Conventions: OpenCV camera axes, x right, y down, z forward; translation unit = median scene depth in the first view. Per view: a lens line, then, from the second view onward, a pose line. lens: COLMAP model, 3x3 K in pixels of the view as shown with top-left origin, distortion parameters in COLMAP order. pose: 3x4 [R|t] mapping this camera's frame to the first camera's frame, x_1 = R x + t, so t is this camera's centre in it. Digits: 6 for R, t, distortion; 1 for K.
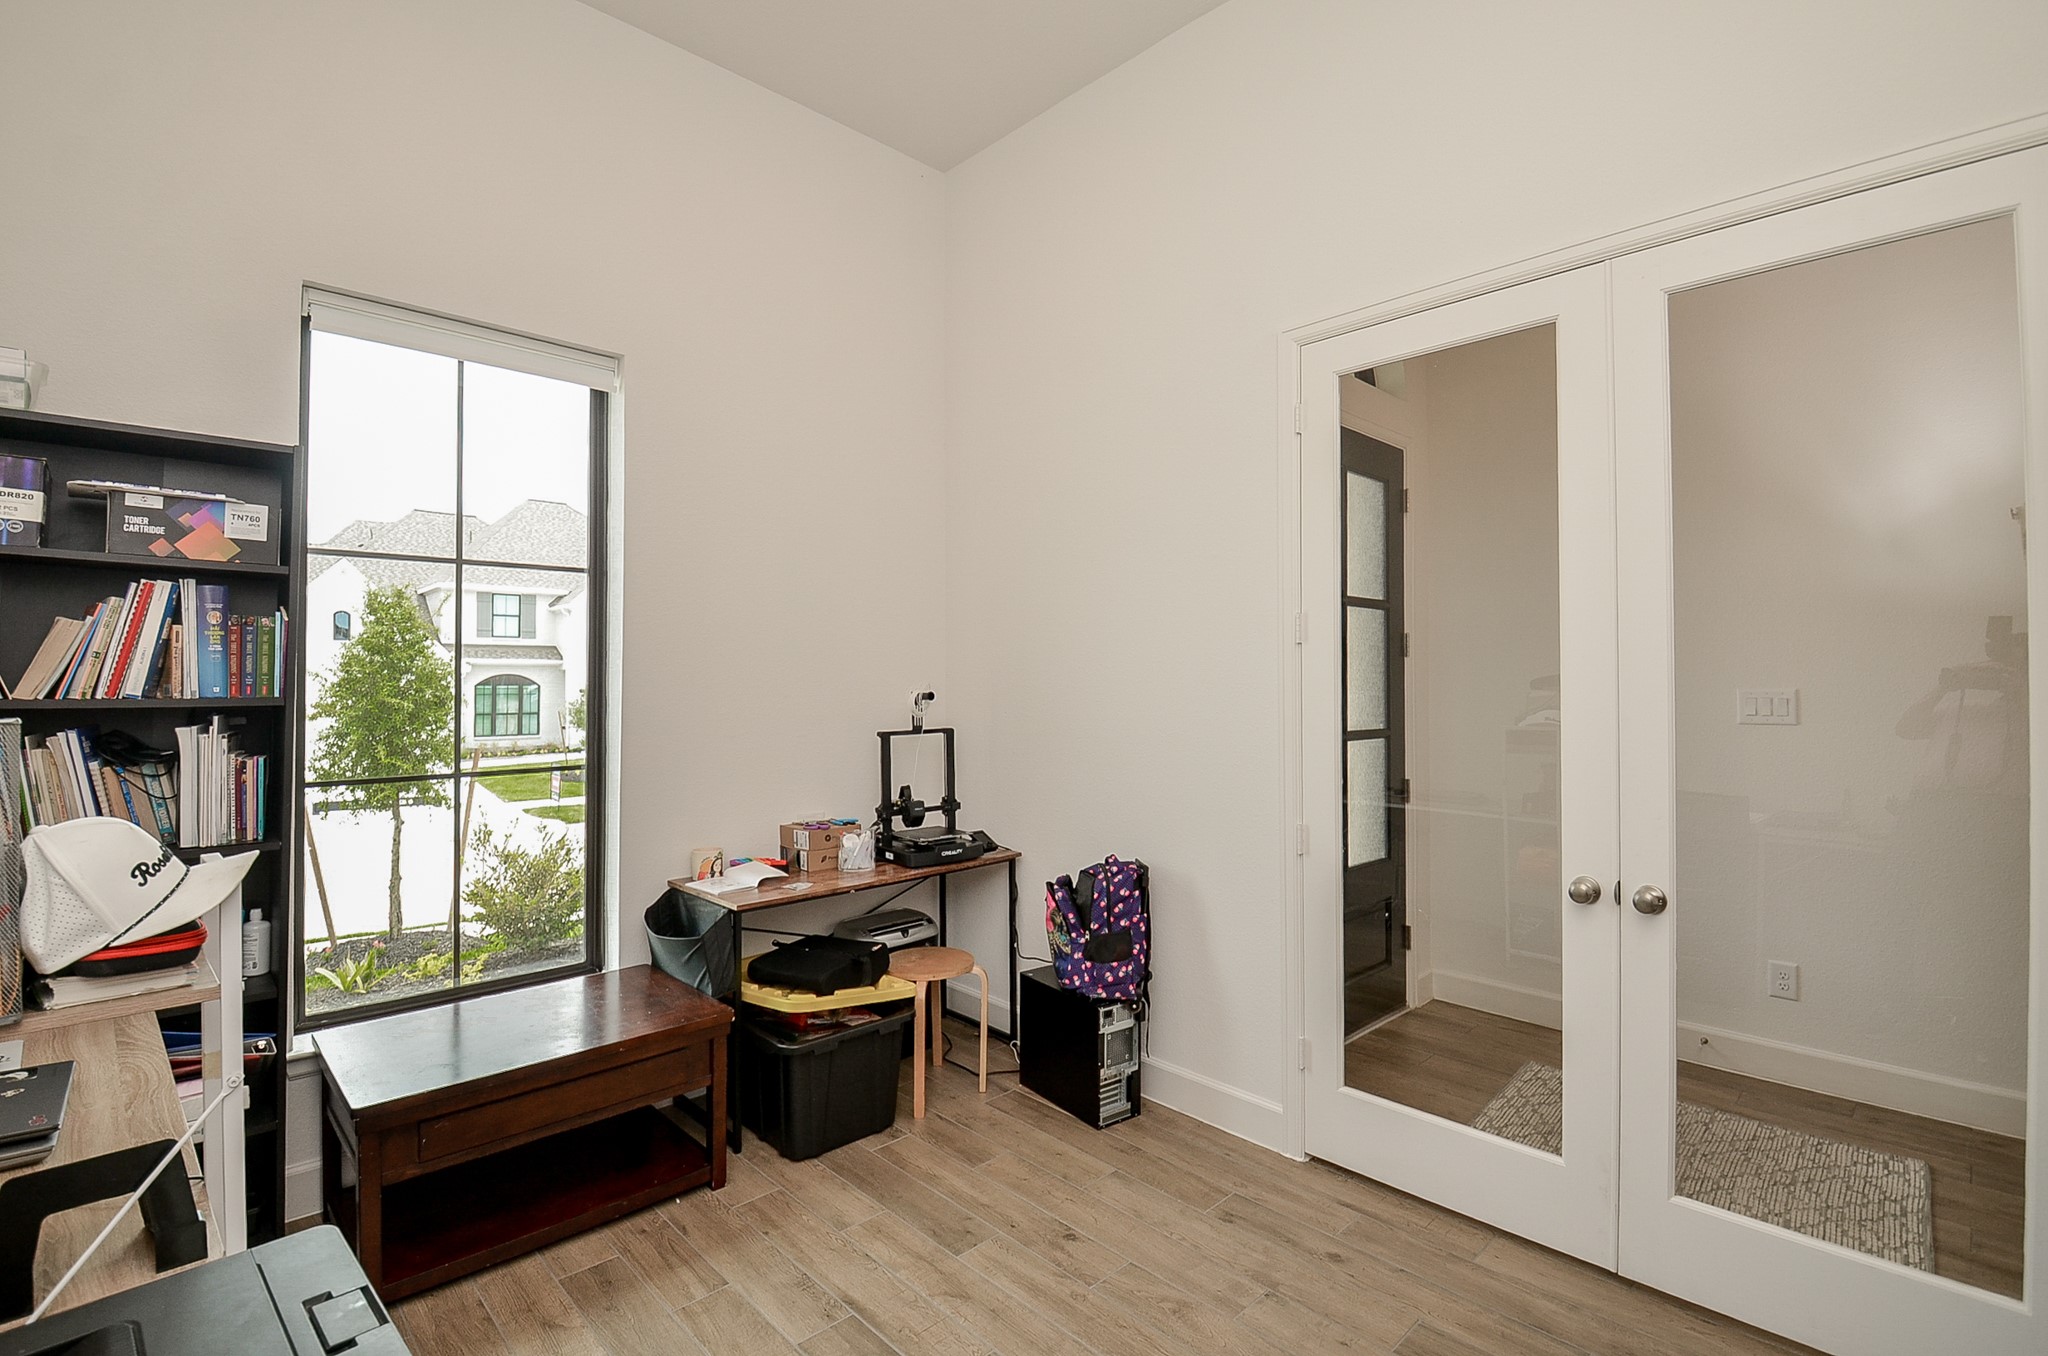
lens RADIAL K [[927.6, 0, 1023.3], [0, 927.6, 669.8], [0, 0, 1]] dist [-0.000184, -0.014411]
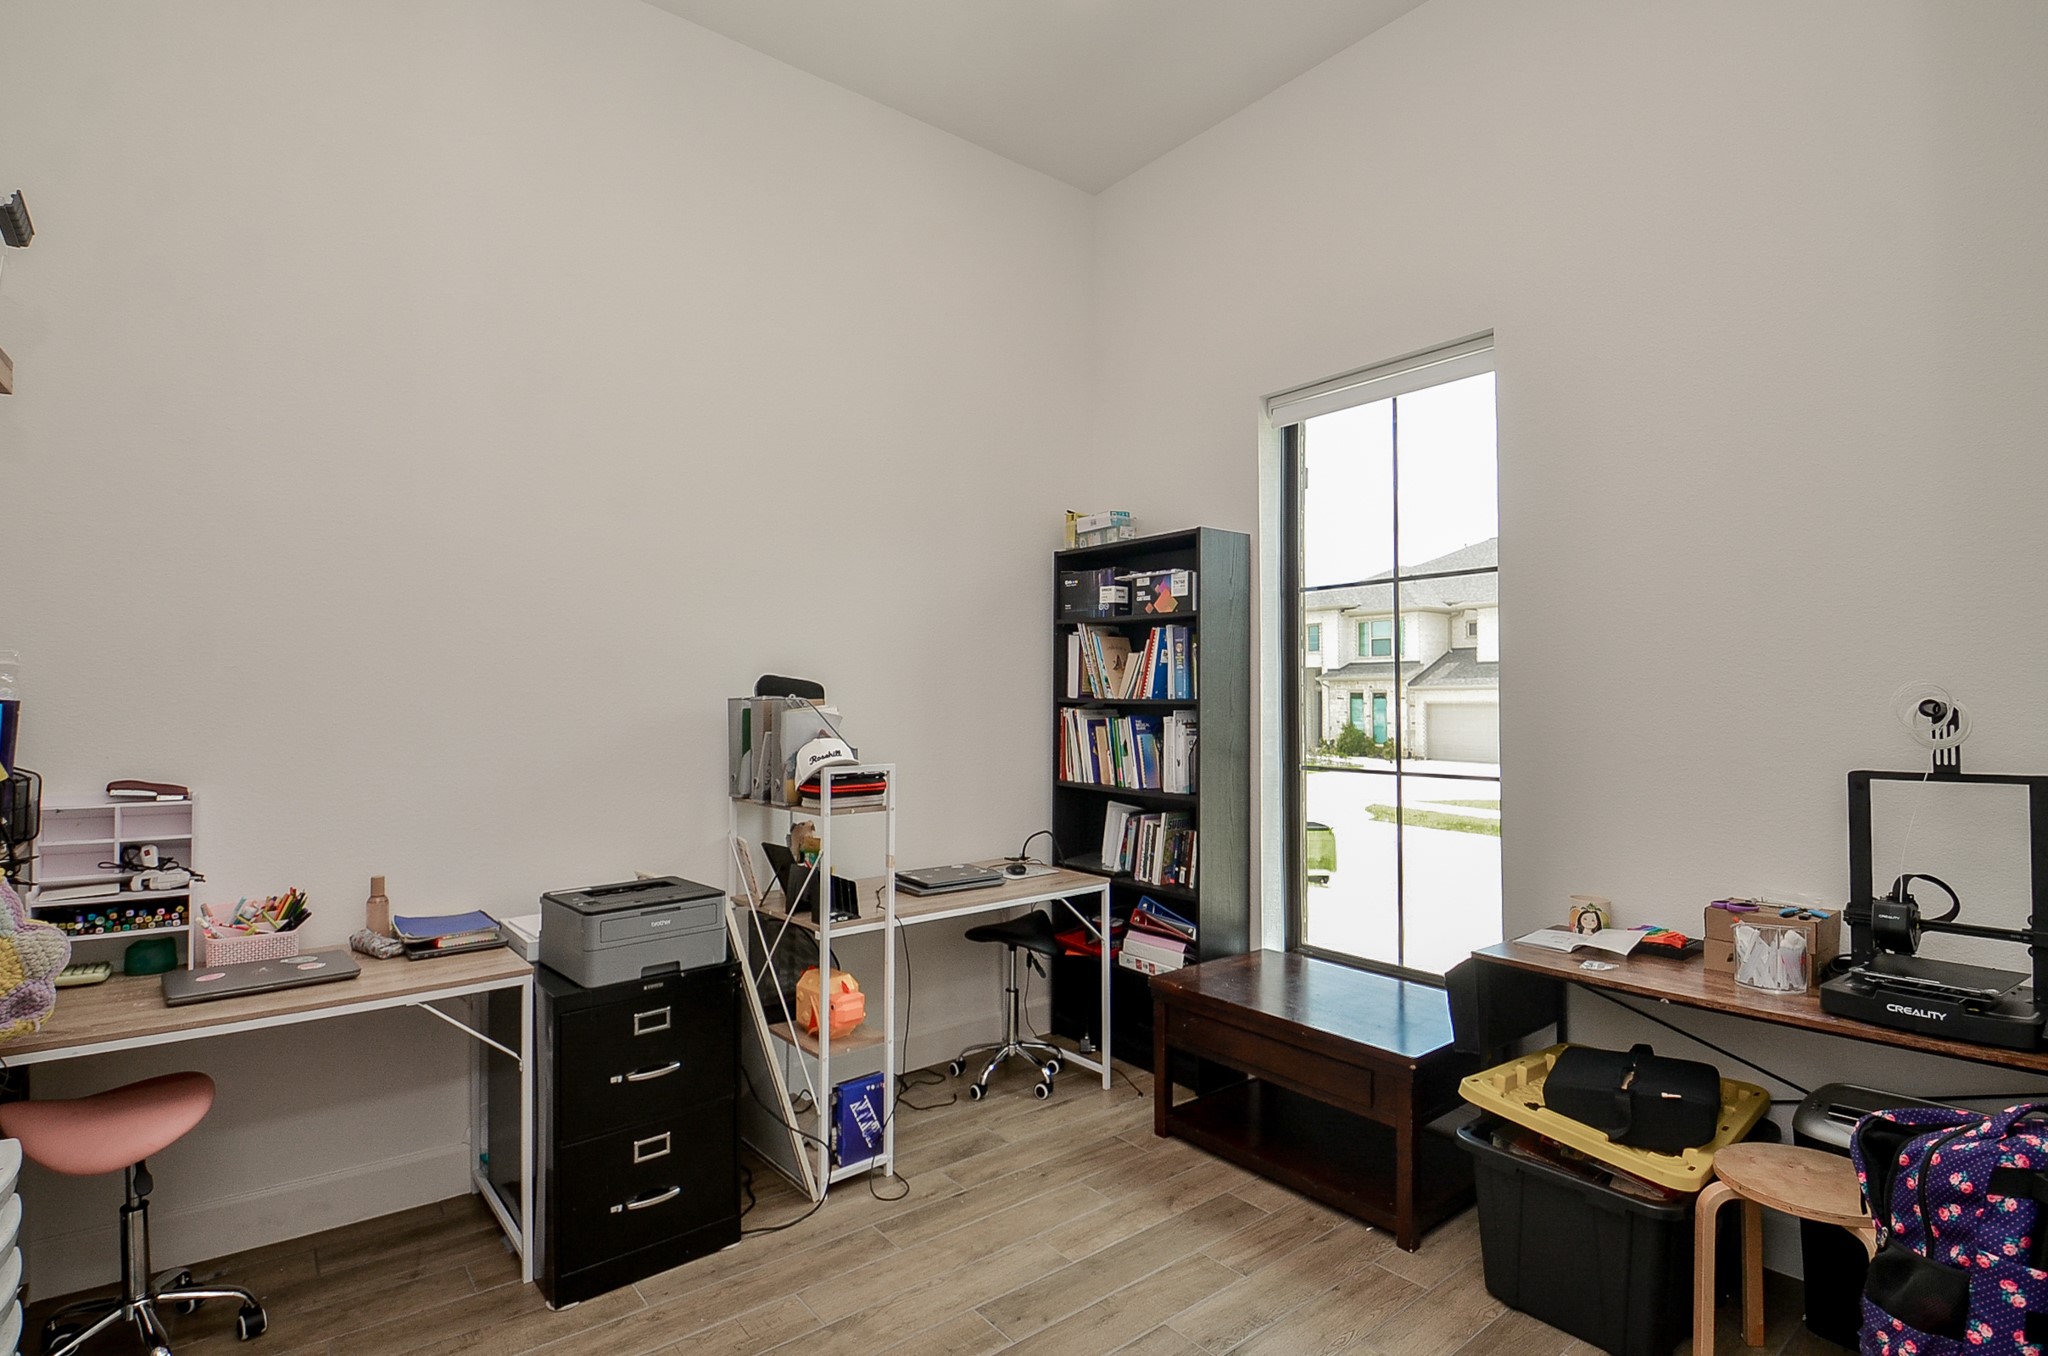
lens RADIAL K [[1026.0, 0, 1024.0], [0, 1026.0, 678.0], [0, 0, 1]] dist [0.001870, -0.000664]
pose [[-0.096258, -0.021445, -0.995125, 0.824564], [0.011515, 0.999677, -0.022657, 0.028529], [0.995290, -0.013640, -0.095980, 0.854175]]
